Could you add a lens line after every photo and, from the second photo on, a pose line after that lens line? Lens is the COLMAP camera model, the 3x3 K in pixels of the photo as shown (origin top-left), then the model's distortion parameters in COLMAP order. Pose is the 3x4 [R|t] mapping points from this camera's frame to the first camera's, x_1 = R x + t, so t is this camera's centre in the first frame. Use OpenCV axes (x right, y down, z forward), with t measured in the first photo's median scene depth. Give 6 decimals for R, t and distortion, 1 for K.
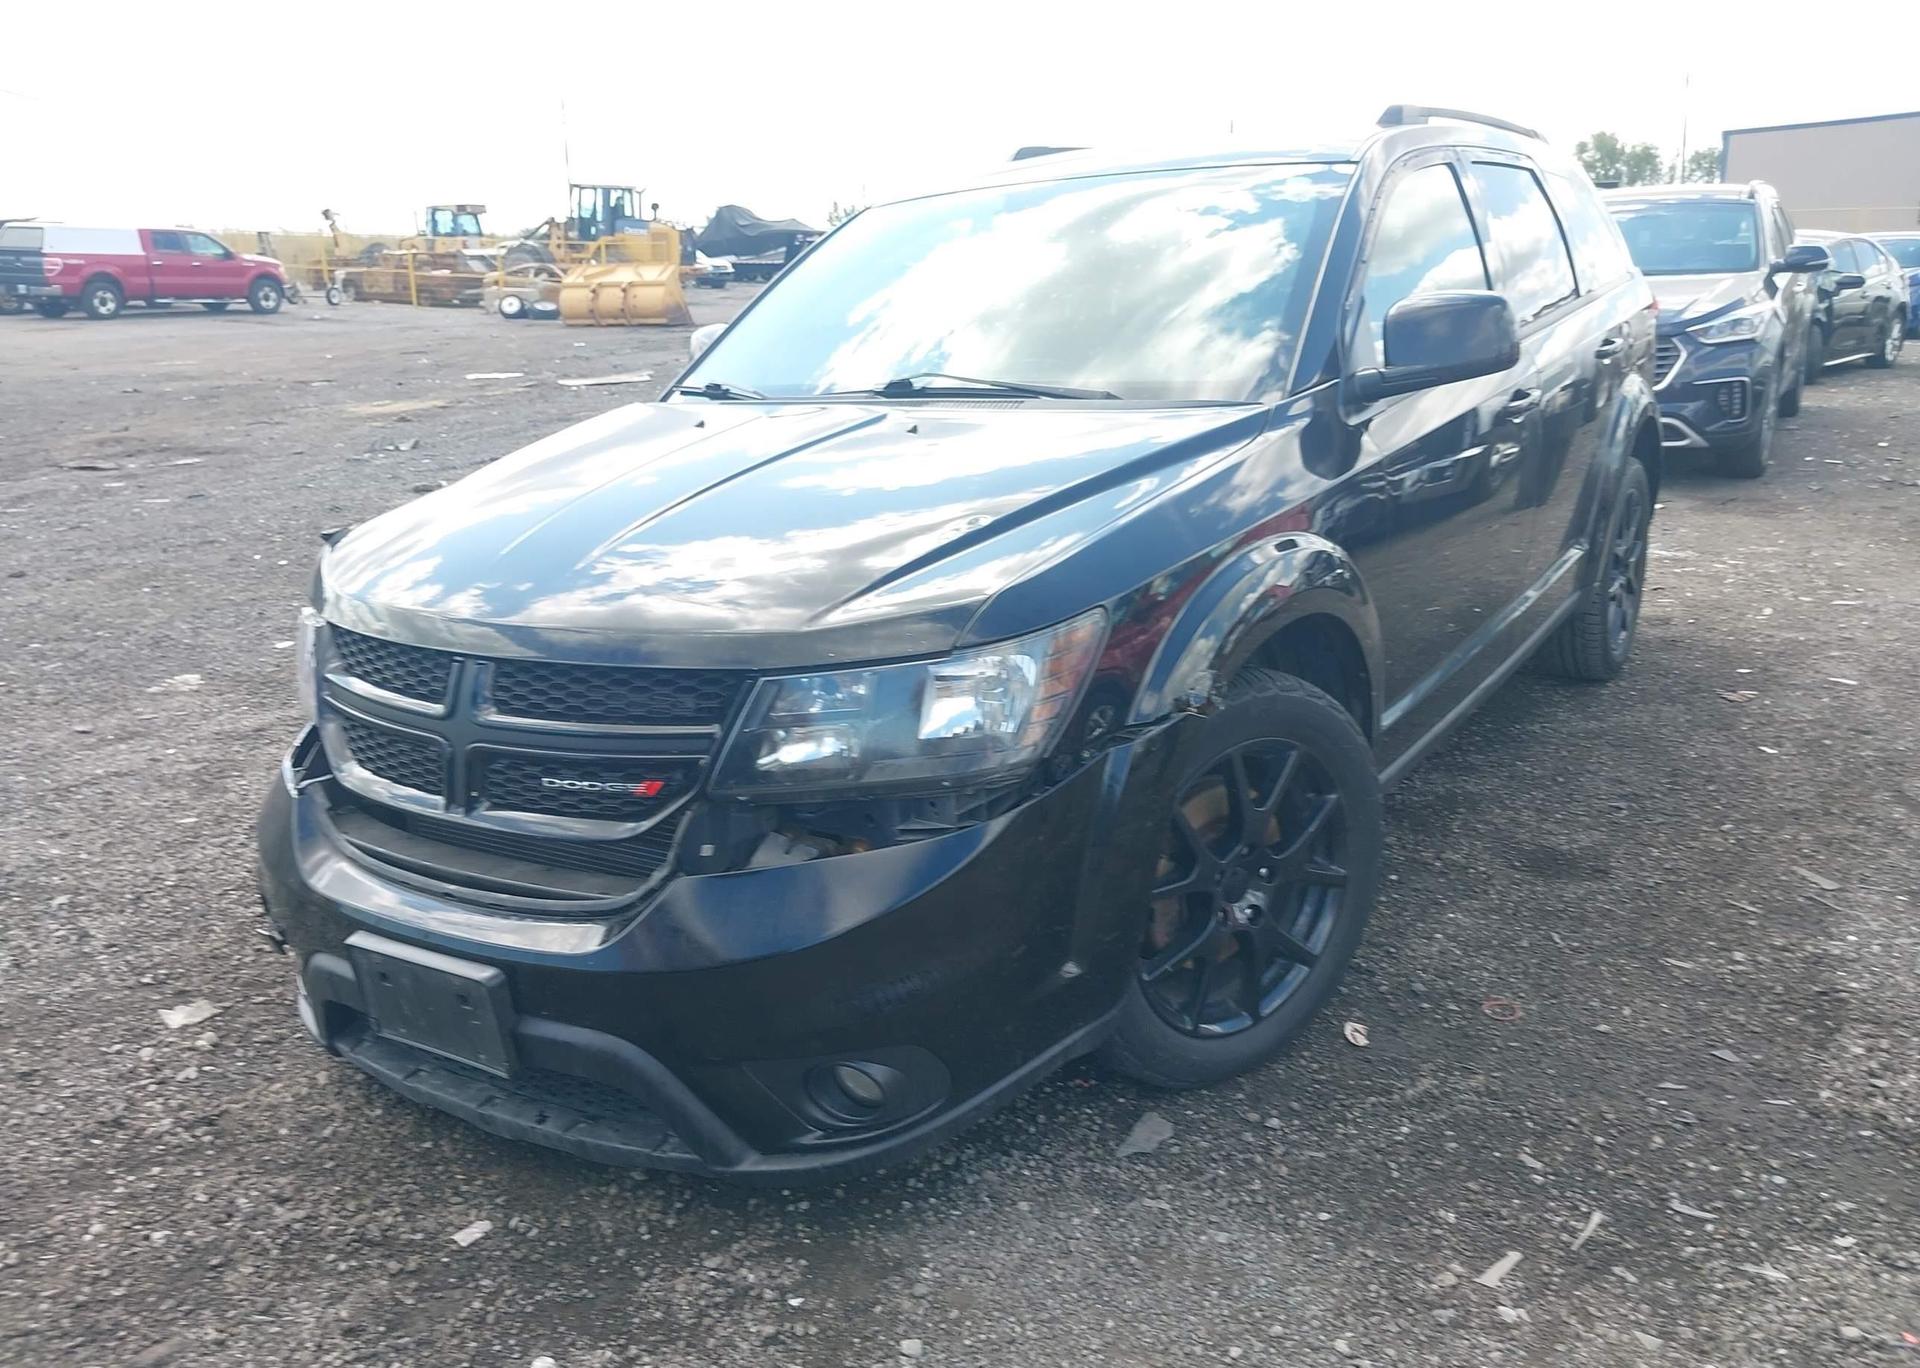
lens RADIAL K [[1520.7, 0, 958.7], [0, 1520.7, 787.7], [0, 0, 1]] dist [-0.016435, -0.006498]
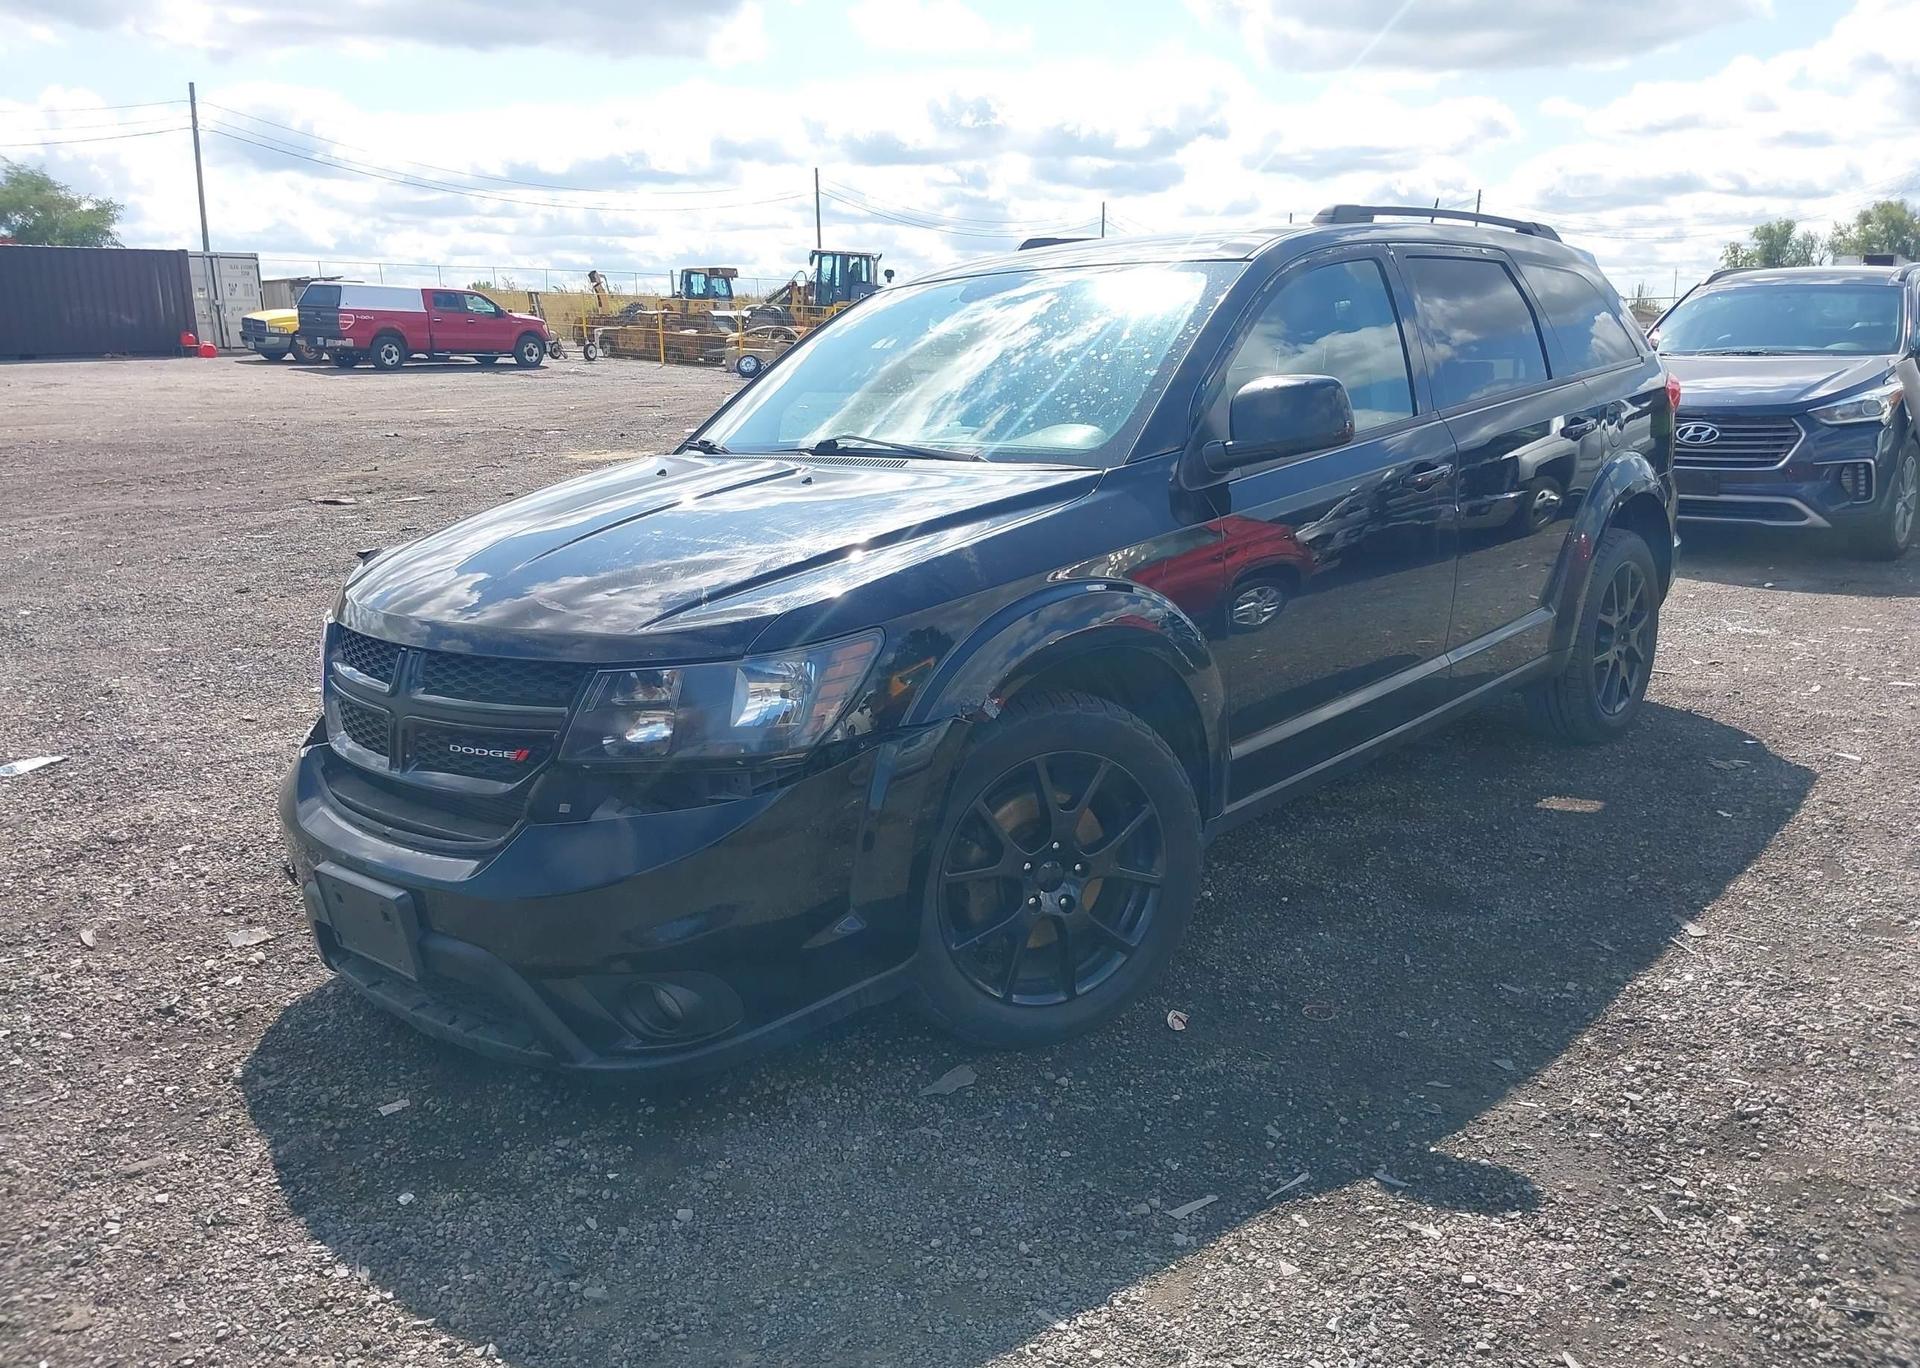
lens RADIAL K [[1545.7, 0, 1021.0], [0, 1545.7, 818.7], [0, 0, 1]] dist [-0.032809, -0.001903]
pose [[0.988477, 0.057686, -0.139945, 0.315405], [-0.060769, 0.997992, -0.017853, 0.040814], [0.138635, 0.026152, 0.989998, -0.171651]]
